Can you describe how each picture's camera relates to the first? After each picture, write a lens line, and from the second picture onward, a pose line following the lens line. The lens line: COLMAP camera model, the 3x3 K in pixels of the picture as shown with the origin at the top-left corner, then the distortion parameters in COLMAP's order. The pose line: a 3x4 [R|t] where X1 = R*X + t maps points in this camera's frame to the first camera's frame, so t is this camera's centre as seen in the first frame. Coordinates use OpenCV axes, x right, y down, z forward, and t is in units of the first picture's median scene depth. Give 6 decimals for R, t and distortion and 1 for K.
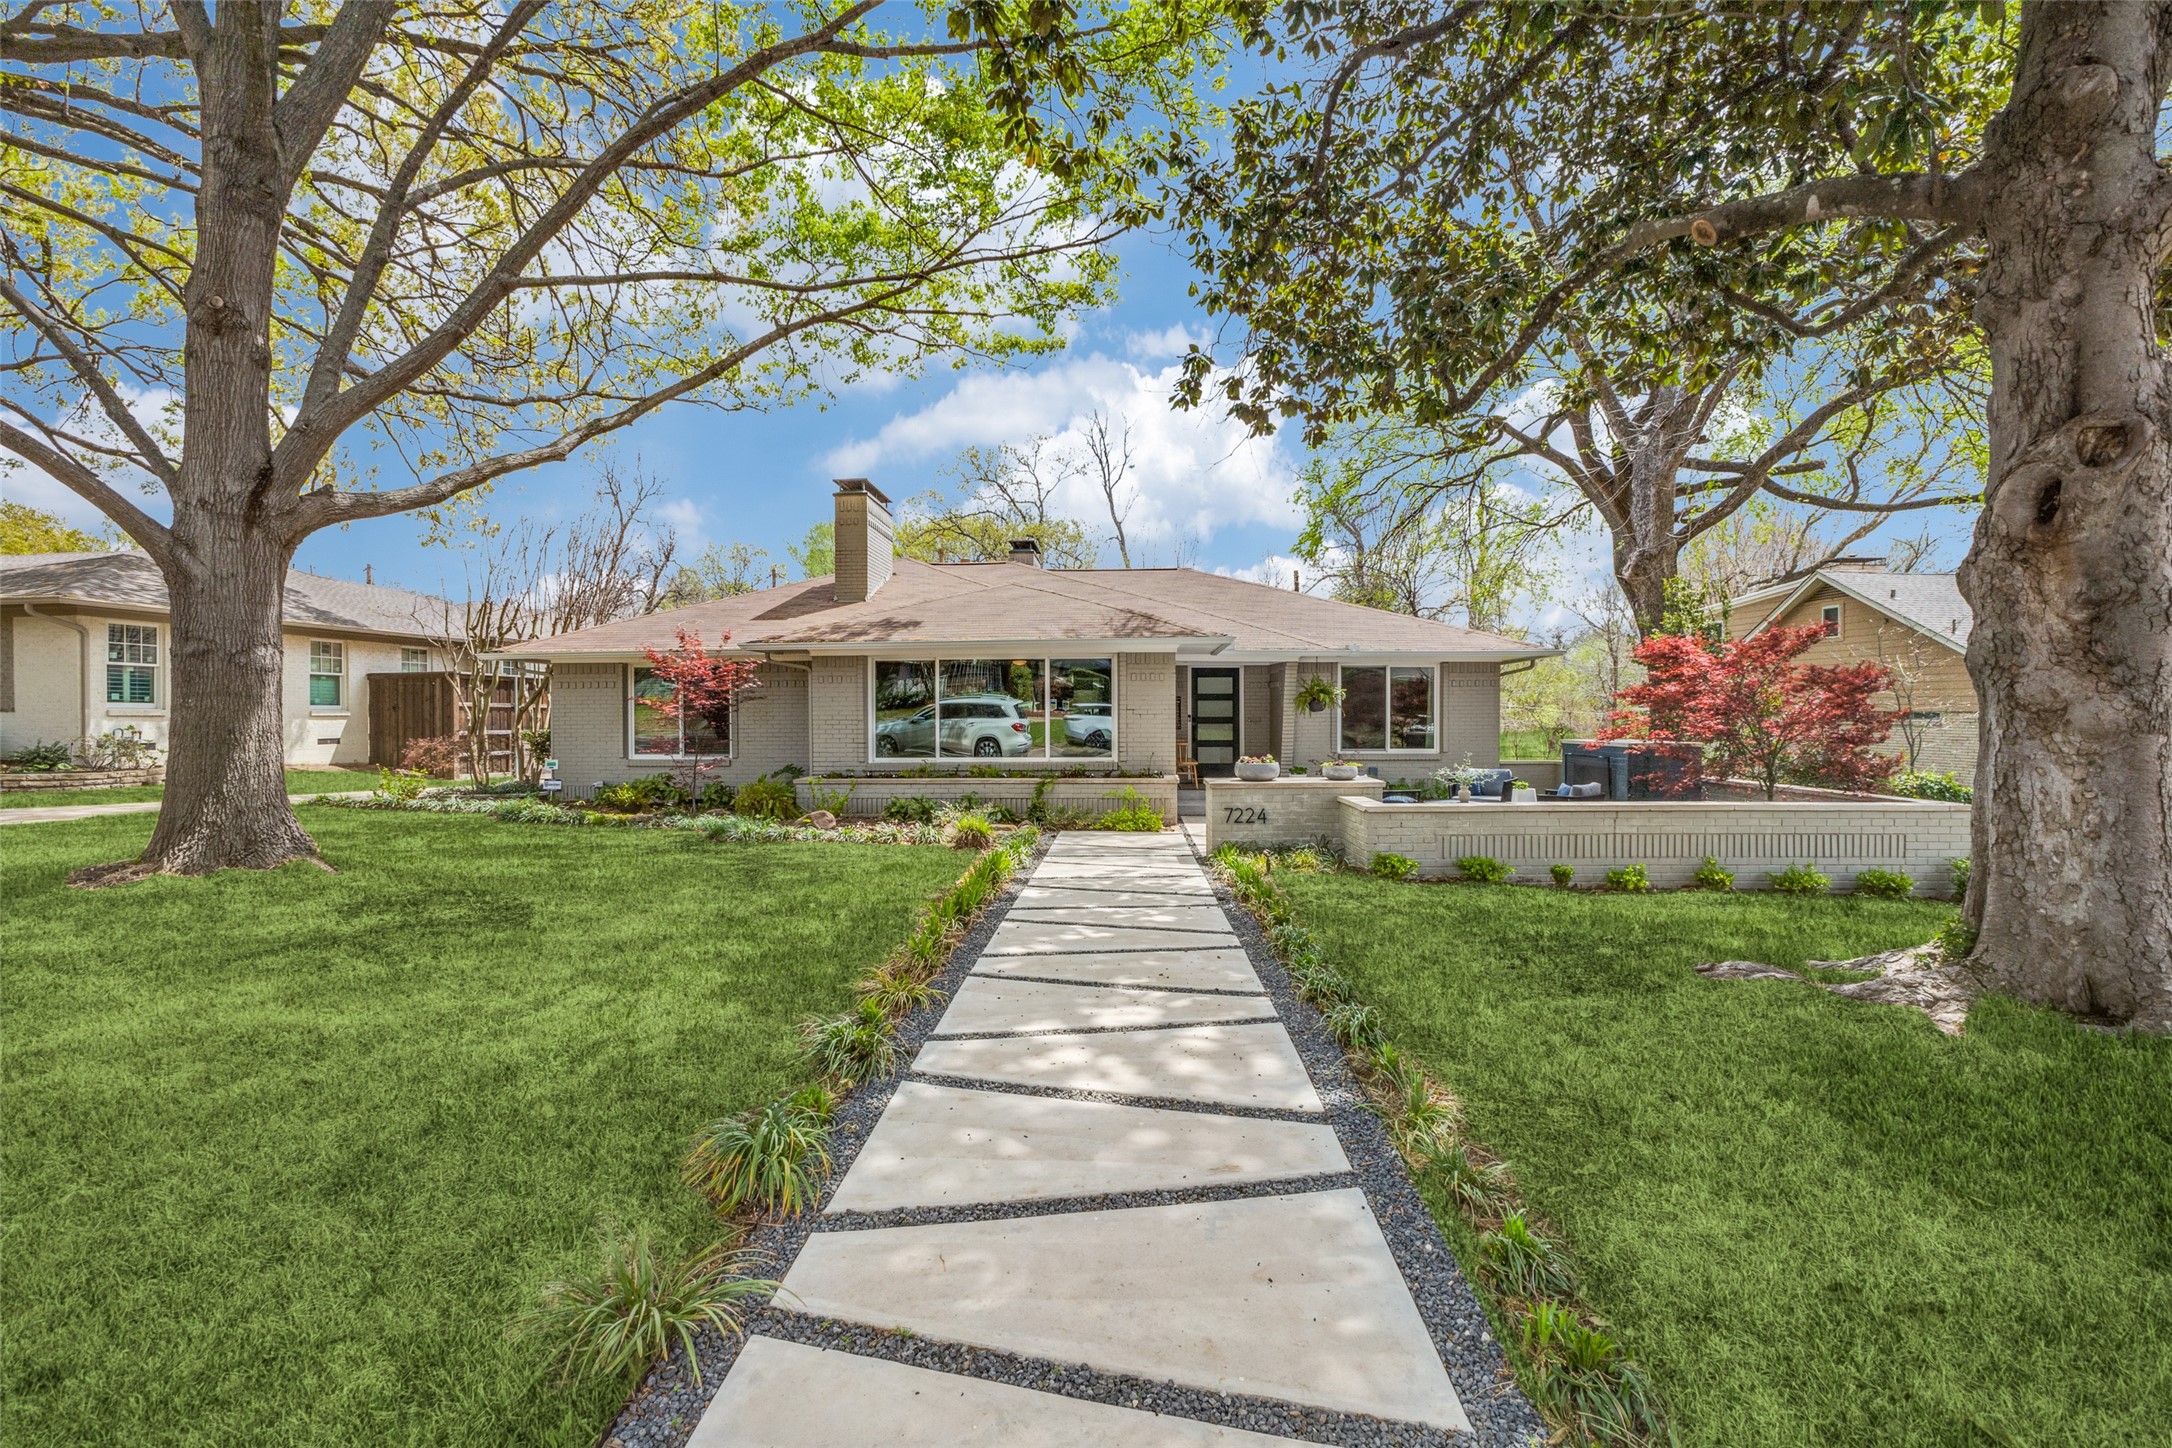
lens RADIAL K [[917.2, 0, 1092.9], [0, 917.2, 715.0], [0, 0, 1]] dist [-0.059857, 0.022194]
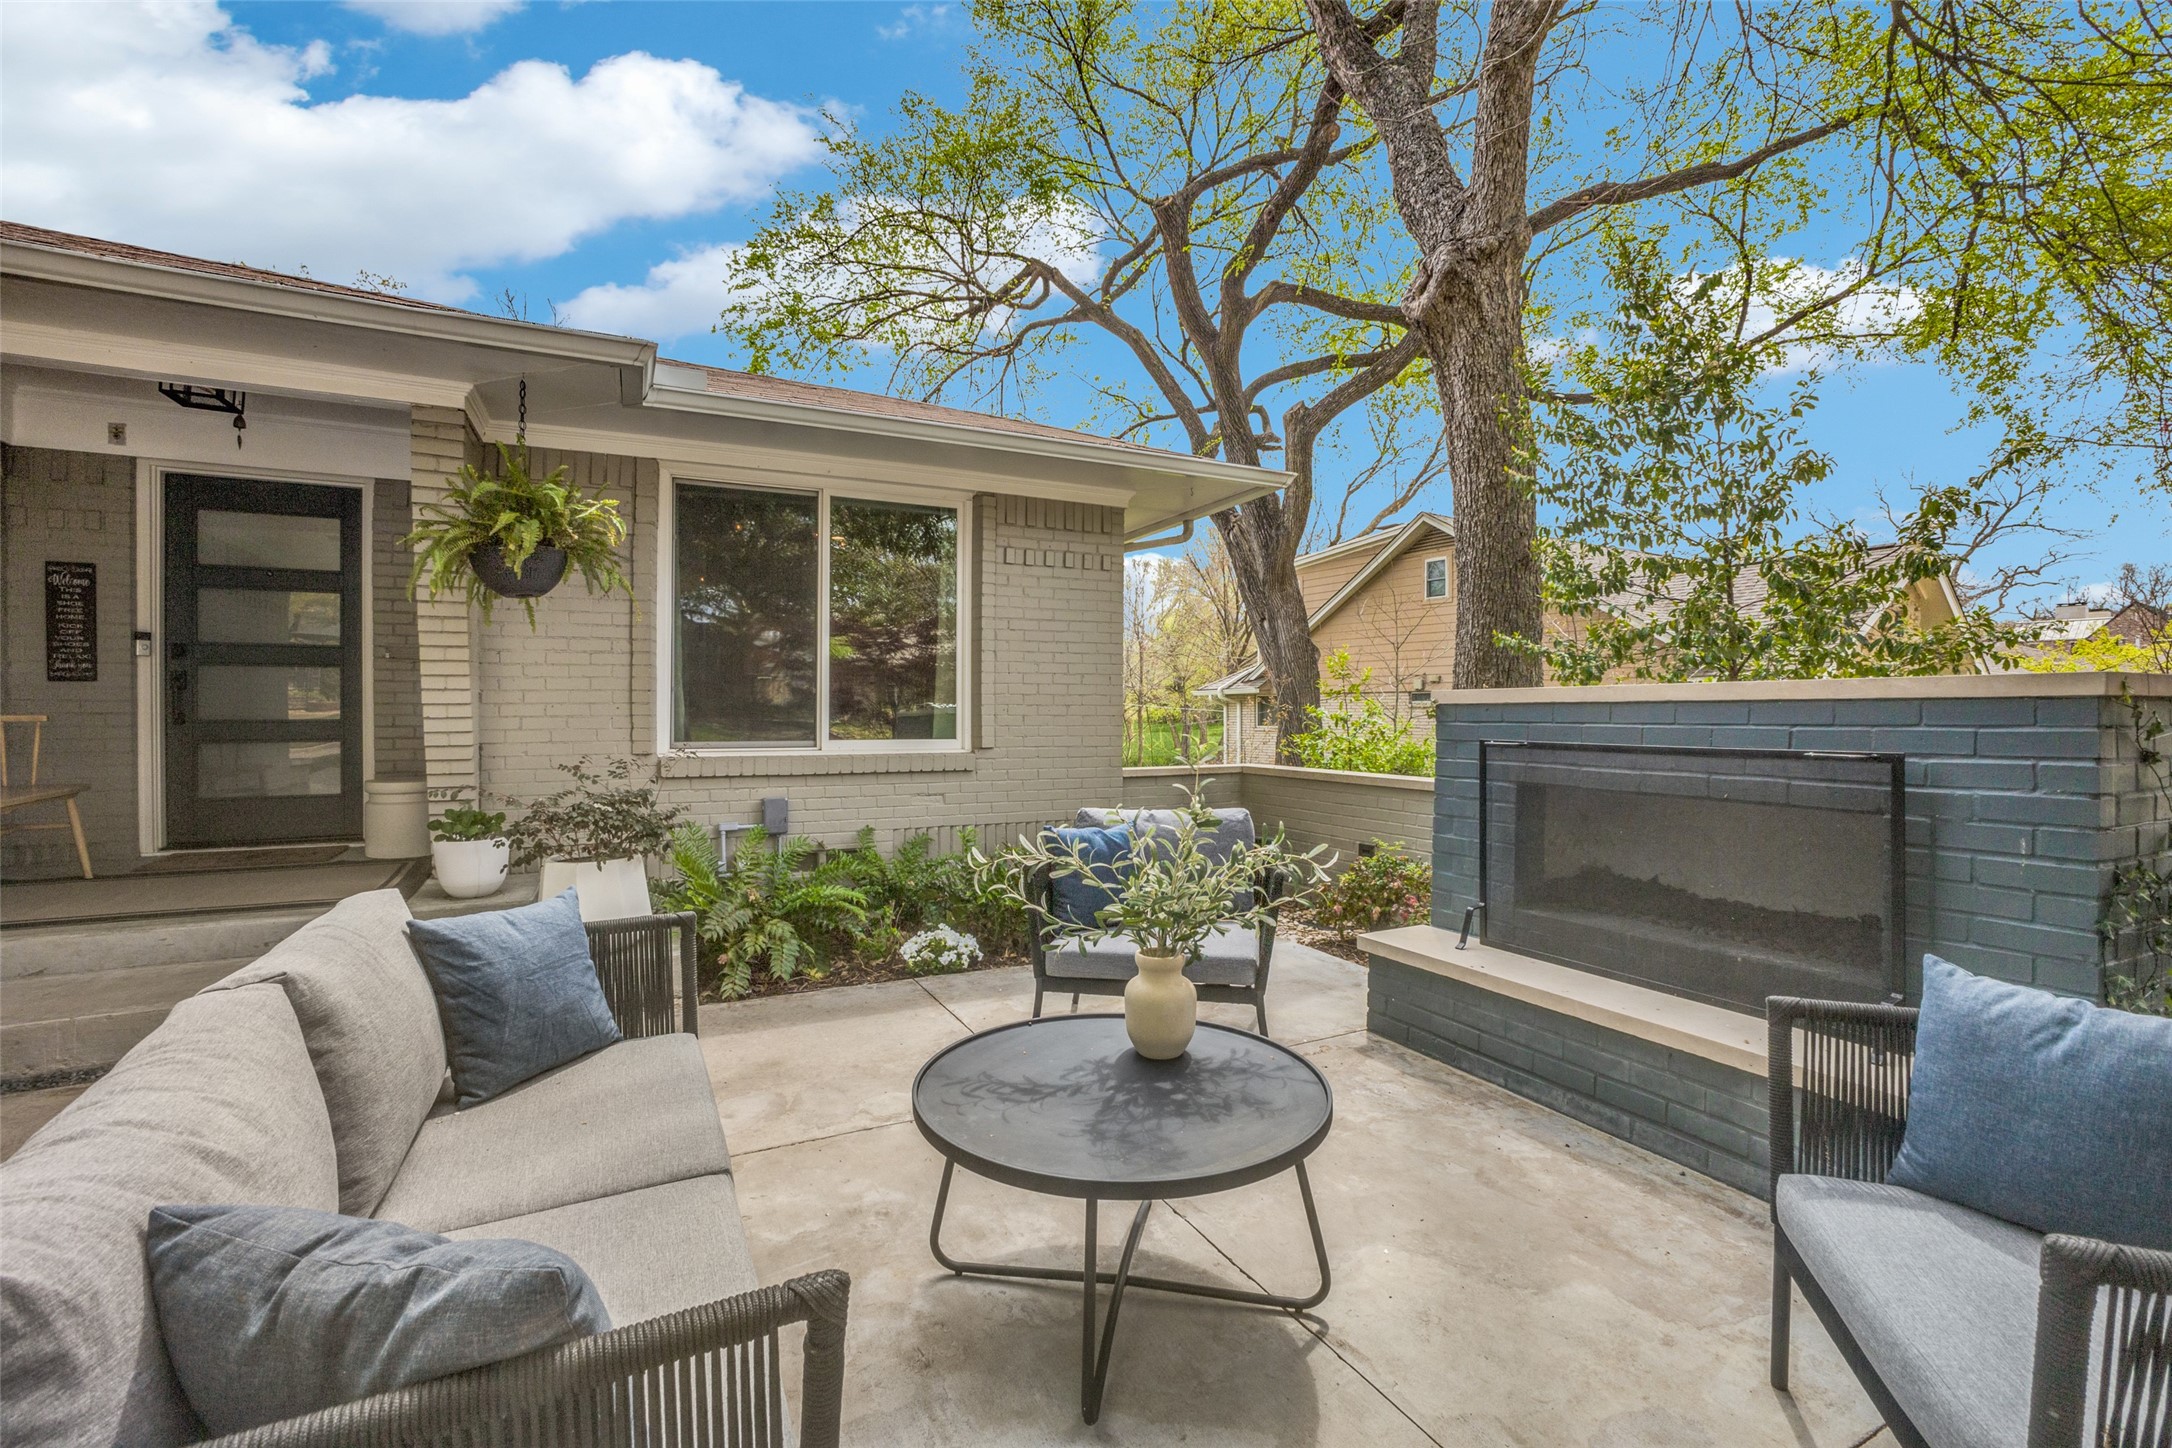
lens RADIAL K [[917.2, 0, 1092.9], [0, 917.2, 715.0], [0, 0, 1]] dist [-0.059857, 0.022194]
pose [[0.871845, -0.001316, 0.489781, 0.224805], [-0.001625, 0.999983, 0.005580, 0.023501], [-0.489780, -0.005661, 0.871828, 0.604543]]
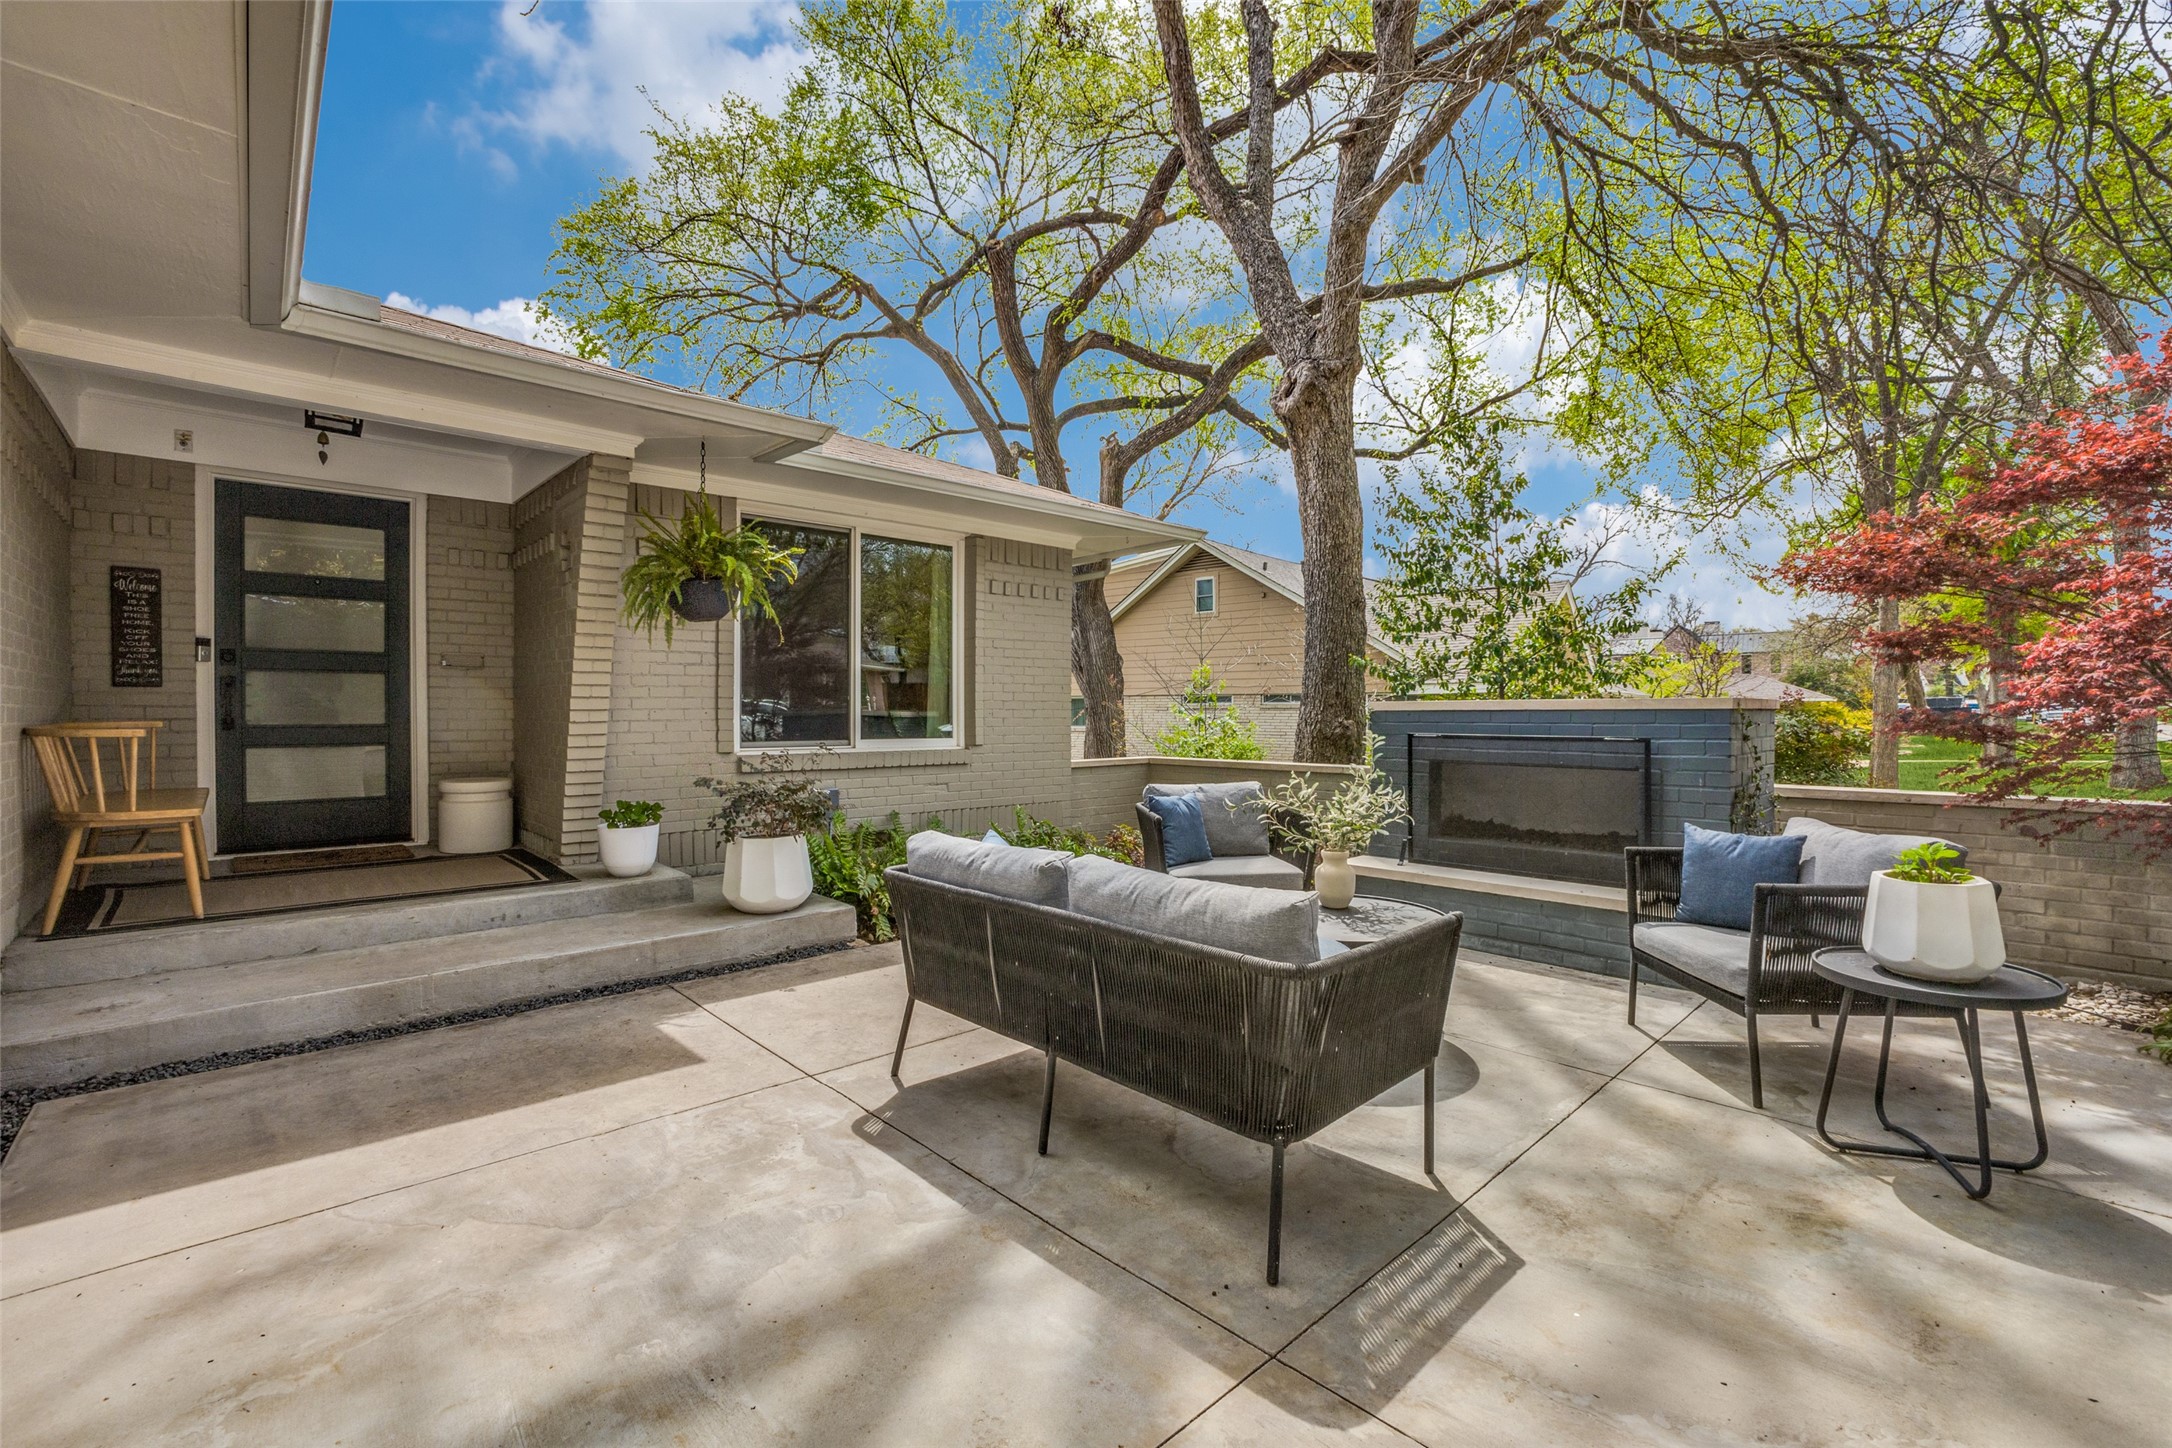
lens RADIAL K [[917.2, 0, 1092.9], [0, 917.2, 715.0], [0, 0, 1]] dist [-0.059857, 0.022194]
pose [[0.693819, -0.002783, 0.720144, 0.098068], [-0.001265, 0.999986, 0.005084, 0.022100], [-0.720149, -0.004439, 0.693806, 0.596018]]
